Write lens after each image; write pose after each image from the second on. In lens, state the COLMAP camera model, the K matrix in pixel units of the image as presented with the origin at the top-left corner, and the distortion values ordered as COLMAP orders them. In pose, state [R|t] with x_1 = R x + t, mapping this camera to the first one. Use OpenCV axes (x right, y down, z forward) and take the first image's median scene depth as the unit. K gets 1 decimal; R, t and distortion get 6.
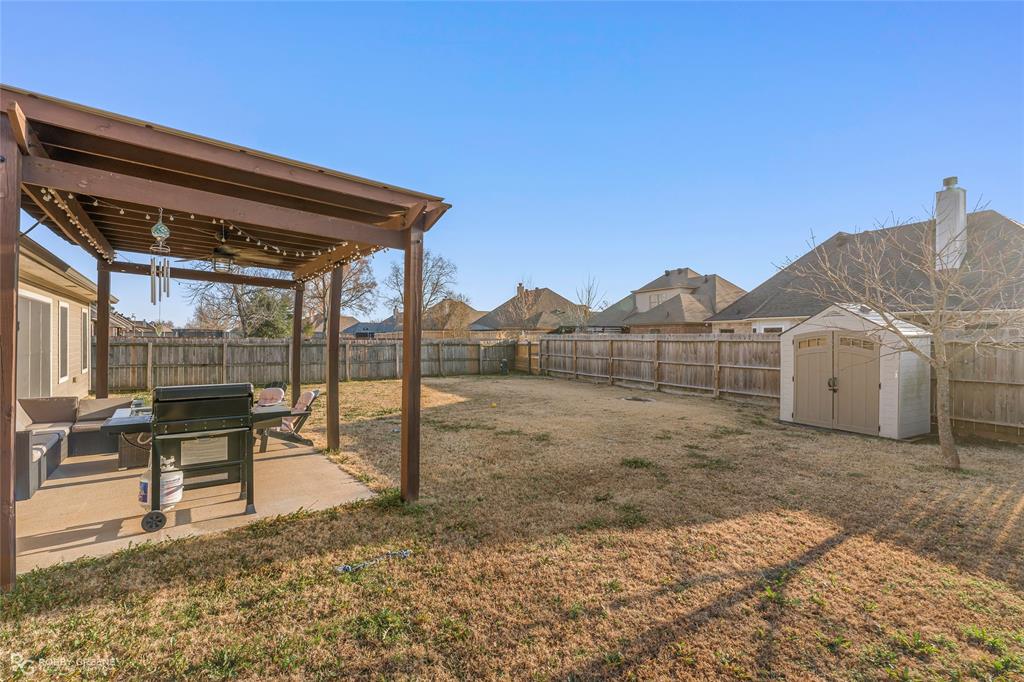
lens RADIAL K [[461.9, 0, 512.9], [0, 461.9, 343.1], [0, 0, 1]] dist [0.000280, 0.001111]
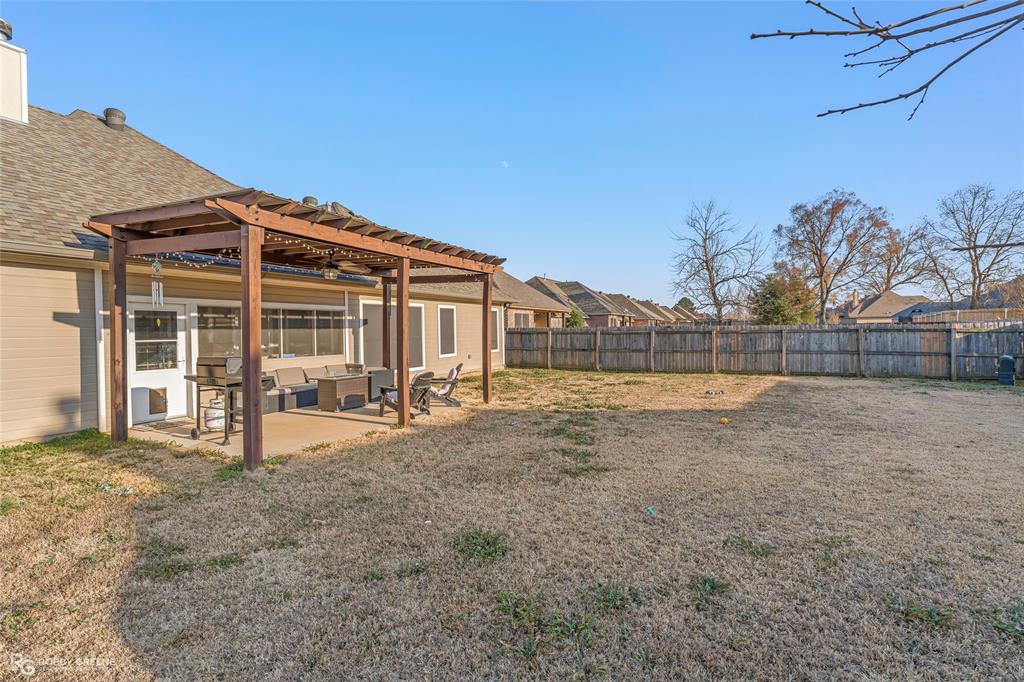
lens RADIAL K [[461.9, 0, 512.4], [0, 461.9, 336.1], [0, 0, 1]] dist [0.000280, 0.001111]
pose [[0.430071, -0.001178, -0.902795, 0.288742], [0.008057, 0.999964, 0.002534, 0.007218], [0.902759, -0.008363, 0.430065, 0.302227]]
